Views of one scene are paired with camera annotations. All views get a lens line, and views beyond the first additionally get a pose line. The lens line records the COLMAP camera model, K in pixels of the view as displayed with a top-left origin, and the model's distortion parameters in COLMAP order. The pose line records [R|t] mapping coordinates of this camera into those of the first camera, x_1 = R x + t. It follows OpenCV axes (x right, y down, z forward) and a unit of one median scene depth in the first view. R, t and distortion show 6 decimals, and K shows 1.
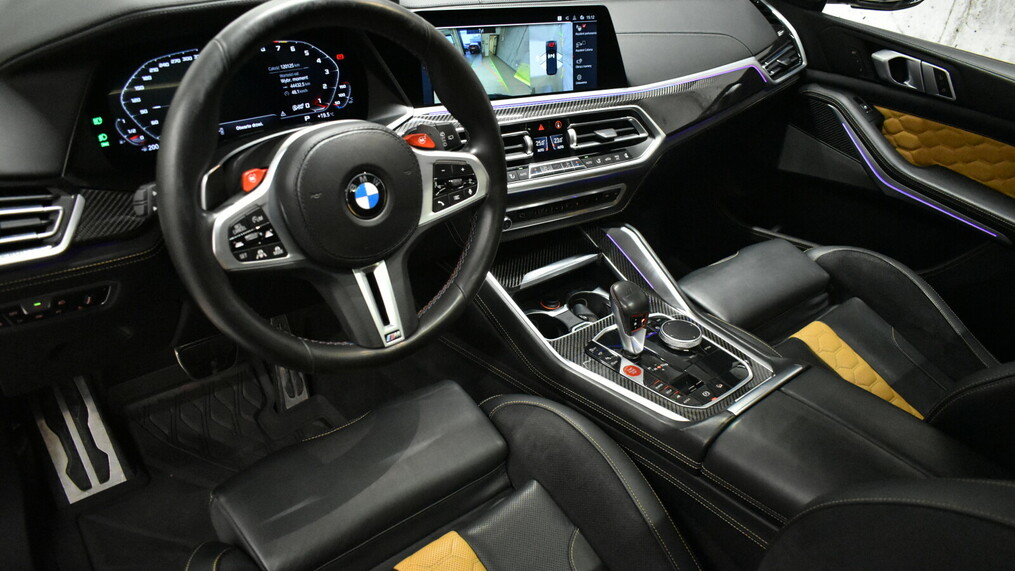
lens RADIAL K [[765.0, 0, 507.5], [0, 765.0, 285.5], [0, 0, 1]] dist [-0.024629, 0.007891]
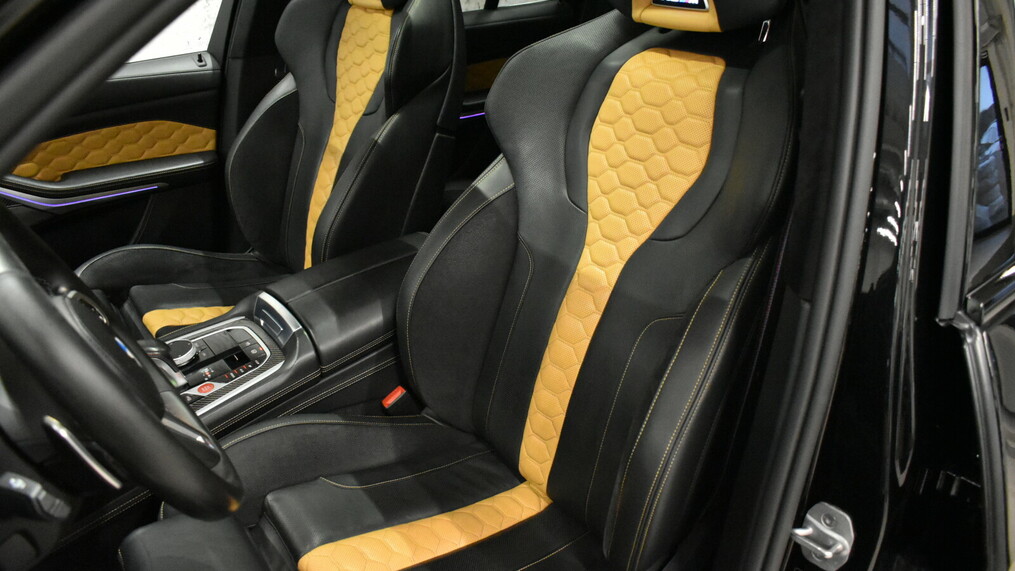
lens RADIAL K [[765.0, 0, 507.5], [0, 765.0, 285.5], [0, 0, 1]] dist [-0.024629, 0.007891]
pose [[0.048312, -0.555987, 0.829786, -0.716765], [0.573890, 0.695393, 0.432525, -0.242177], [-0.817506, 0.455310, 0.352671, 0.192270]]
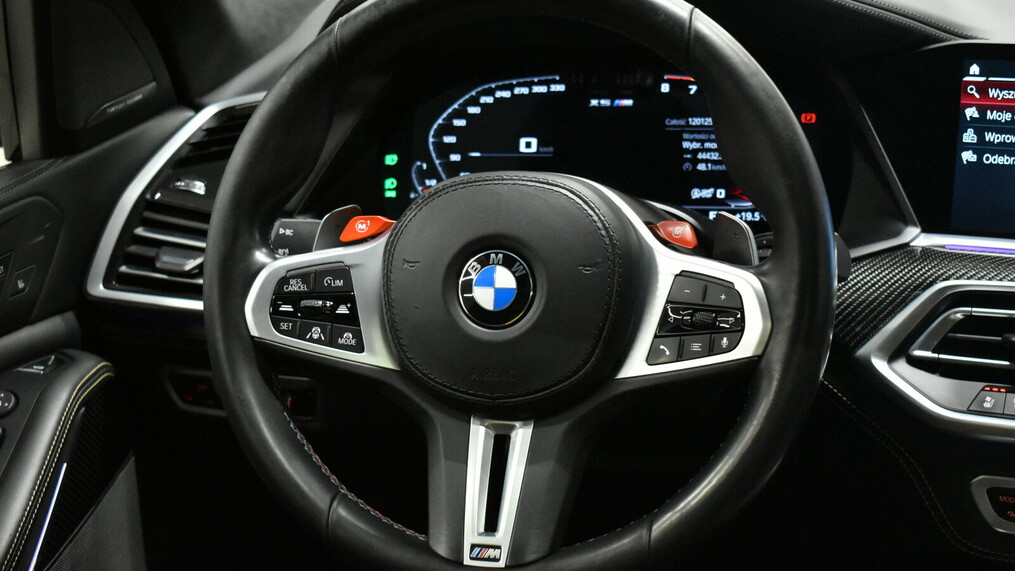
lens RADIAL K [[1765.3, 0, 507.7], [0, 1765.3, 284.1], [0, 0, 1]] dist [-0.031600, -0.044769]
pose [[0.534320, 0.116706, -0.837187, 0.745755], [-0.363790, 0.925754, -0.103130, 0.010882], [0.762993, 0.359665, 0.537106, 0.232551]]
